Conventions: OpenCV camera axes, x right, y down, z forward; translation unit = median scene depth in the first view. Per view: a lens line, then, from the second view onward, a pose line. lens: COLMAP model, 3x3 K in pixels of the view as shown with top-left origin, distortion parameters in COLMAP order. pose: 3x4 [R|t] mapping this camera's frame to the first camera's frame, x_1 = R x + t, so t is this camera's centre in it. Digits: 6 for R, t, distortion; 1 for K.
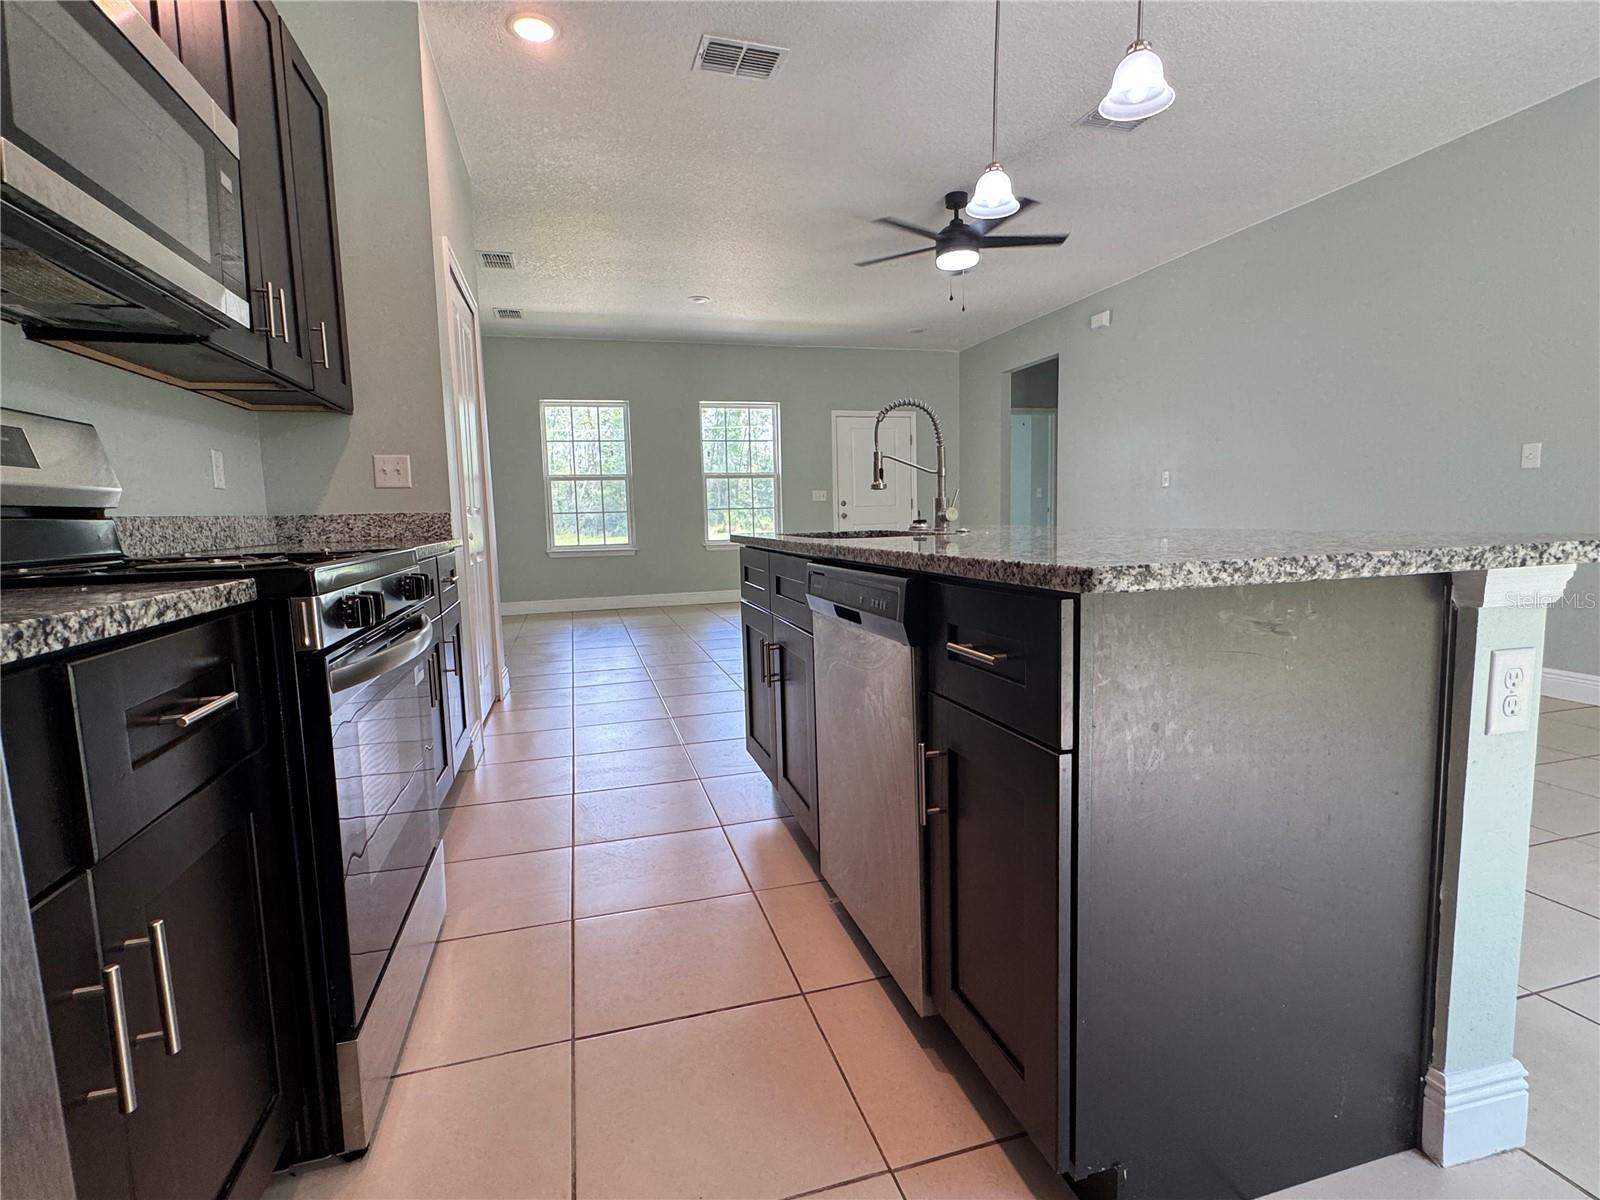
lens RADIAL K [[779.9, 0, 800.0], [0, 779.9, 600.0], [0, 0, 1]] dist [0.002700, 0.000351]
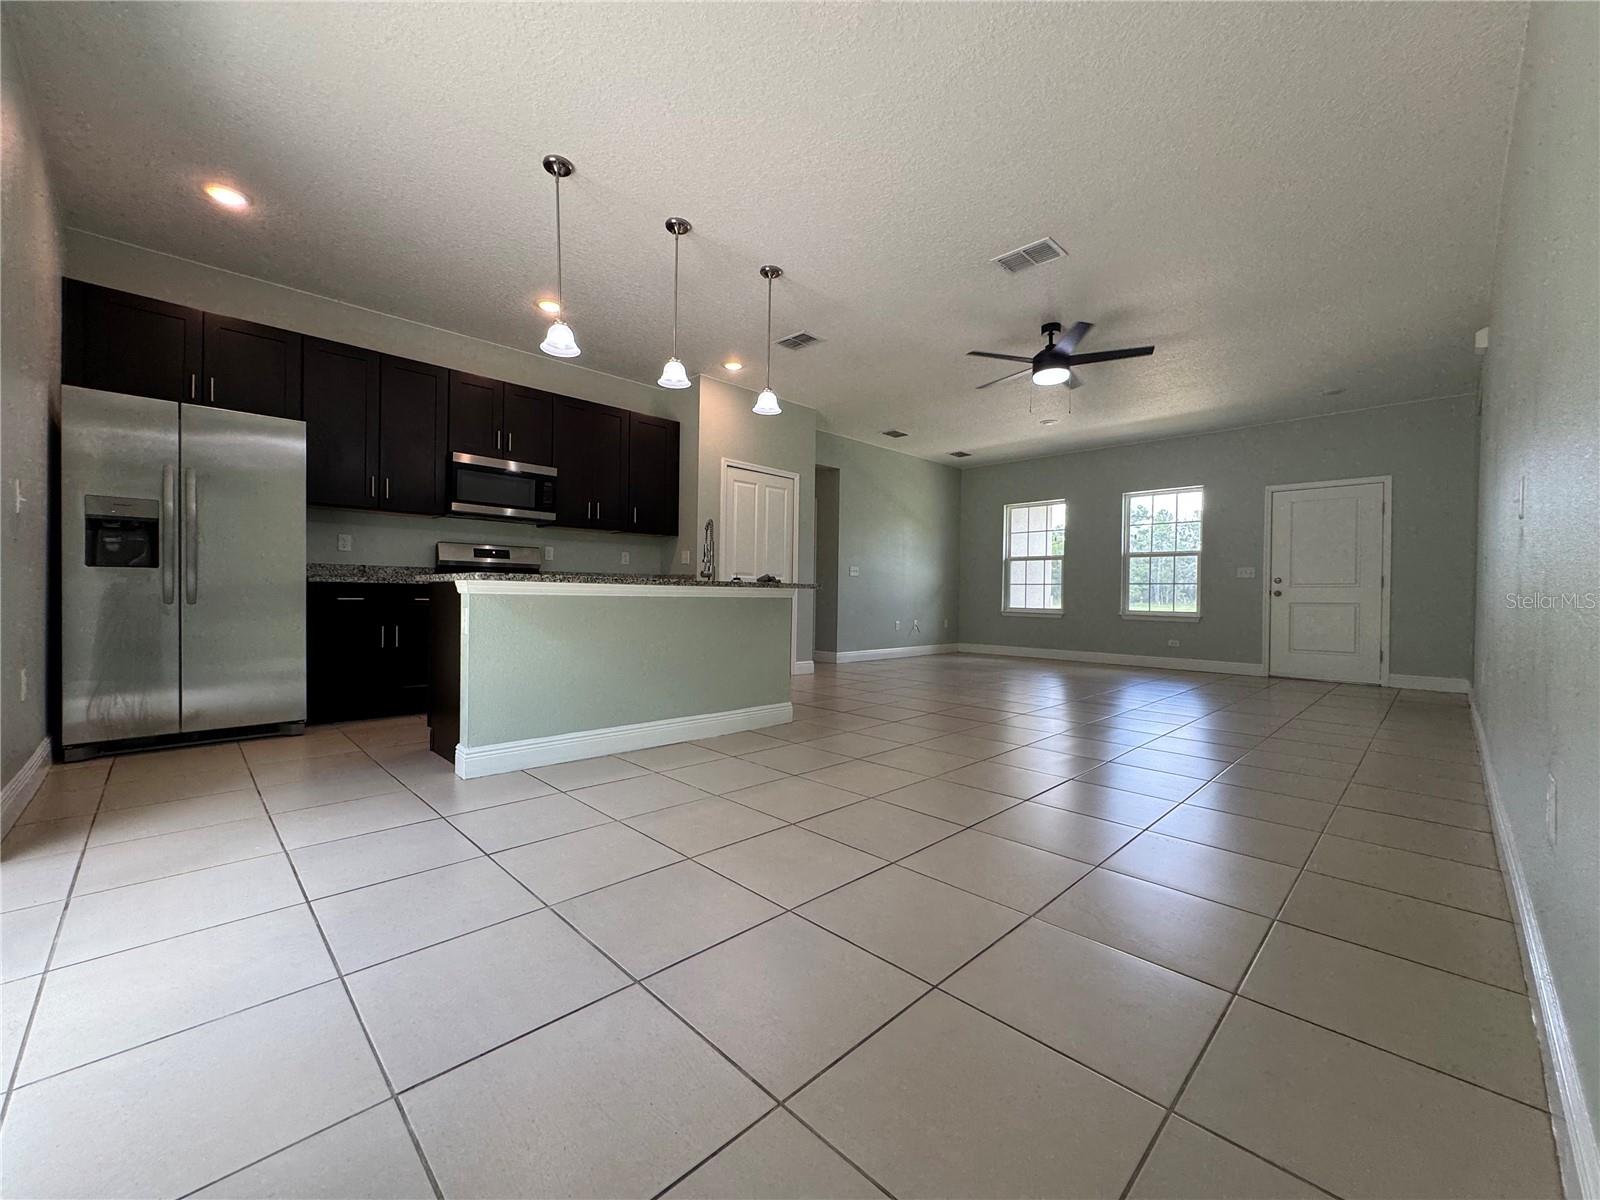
lens RADIAL K [[627.2, 0, 800.0], [0, 627.2, 600.0], [0, 0, 1]] dist [-0.000323, -0.000030]
pose [[0.466027, 0.055022, -0.883058, 0.477540], [-0.126865, 0.991907, -0.005148, -0.023252], [0.875628, 0.114428, 0.469236, 0.139189]]
